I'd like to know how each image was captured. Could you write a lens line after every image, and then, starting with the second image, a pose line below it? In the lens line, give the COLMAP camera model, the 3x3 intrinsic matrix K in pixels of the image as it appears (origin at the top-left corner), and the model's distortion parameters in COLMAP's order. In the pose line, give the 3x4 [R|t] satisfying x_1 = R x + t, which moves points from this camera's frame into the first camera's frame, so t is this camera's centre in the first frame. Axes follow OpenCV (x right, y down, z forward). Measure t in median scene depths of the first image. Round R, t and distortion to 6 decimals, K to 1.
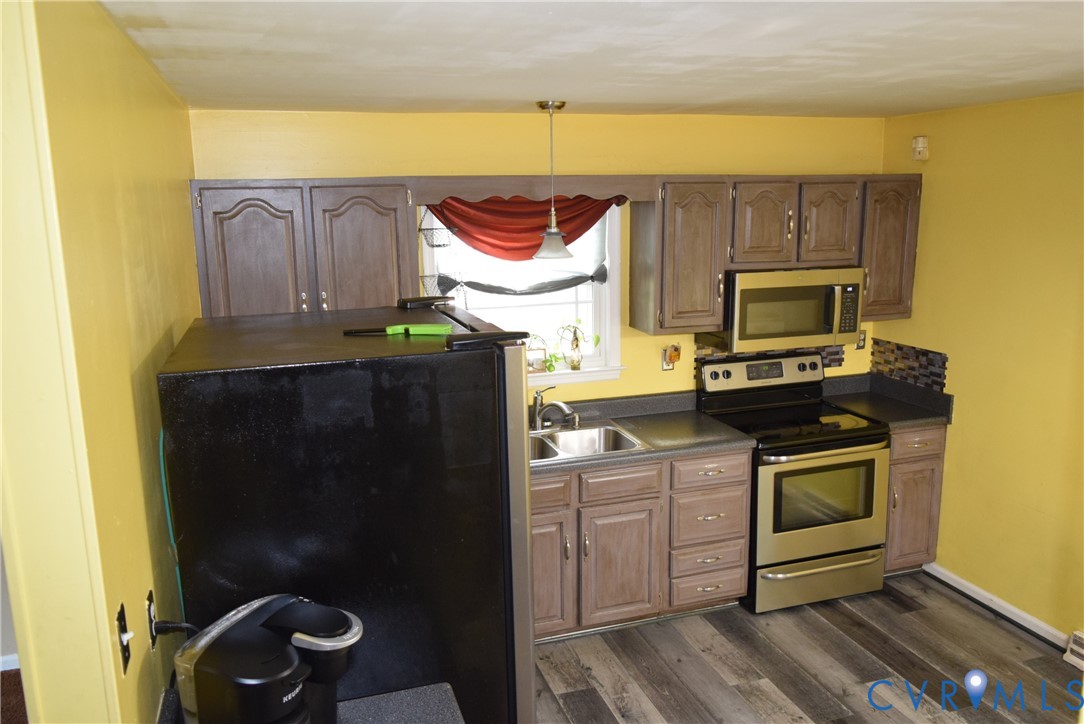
lens RADIAL K [[840.2, 0, 539.7], [0, 840.2, 363.7], [0, 0, 1]] dist [-0.023962, 0.014541]
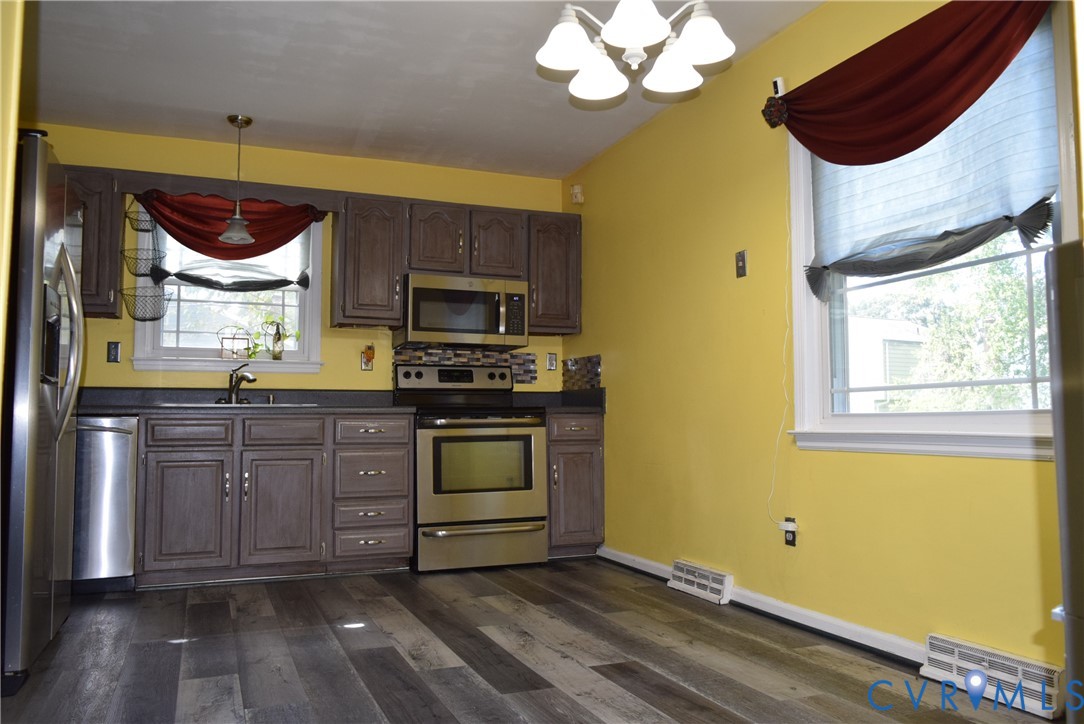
lens RADIAL K [[840.2, 0, 539.7], [0, 840.2, 363.7], [0, 0, 1]] dist [-0.023962, 0.014541]
pose [[0.997352, 0.021223, 0.069567, 0.328480], [-0.002112, 0.964529, -0.263969, 0.320395], [-0.072701, 0.263123, 0.962019, -0.126787]]
